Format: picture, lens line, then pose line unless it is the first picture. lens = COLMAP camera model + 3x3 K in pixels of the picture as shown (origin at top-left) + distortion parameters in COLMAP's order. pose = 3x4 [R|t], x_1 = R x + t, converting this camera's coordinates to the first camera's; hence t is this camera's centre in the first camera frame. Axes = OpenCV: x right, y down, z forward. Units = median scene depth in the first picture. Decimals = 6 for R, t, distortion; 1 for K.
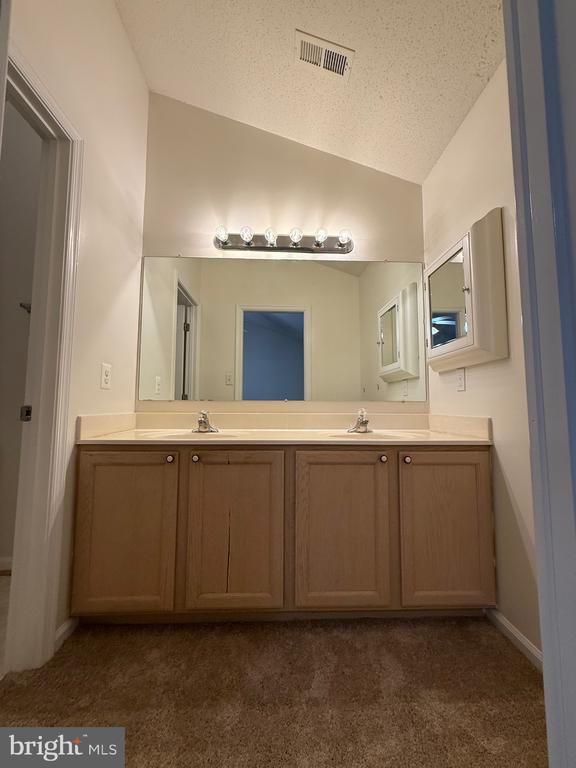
lens RADIAL K [[304.3, 0, 288.0], [0, 304.3, 384.0], [0, 0, 1]] dist [0.000043, 0.000068]
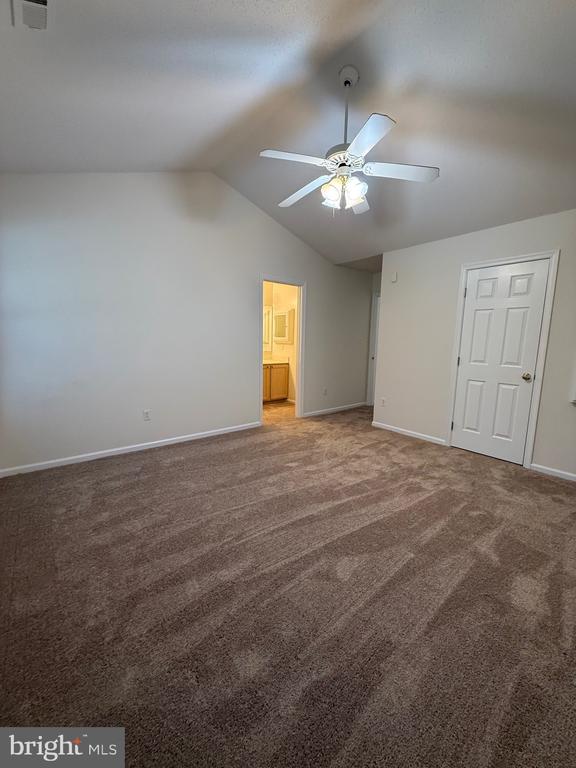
lens RADIAL K [[304.3, 0, 288.0], [0, 304.3, 384.0], [0, 0, 1]] dist [0.000043, 0.000068]
pose [[0.832928, -0.065848, 0.549450, -1.805390], [-0.063079, 0.975126, 0.212486, -0.451243], [-0.549775, -0.211644, 0.808056, -2.652706]]
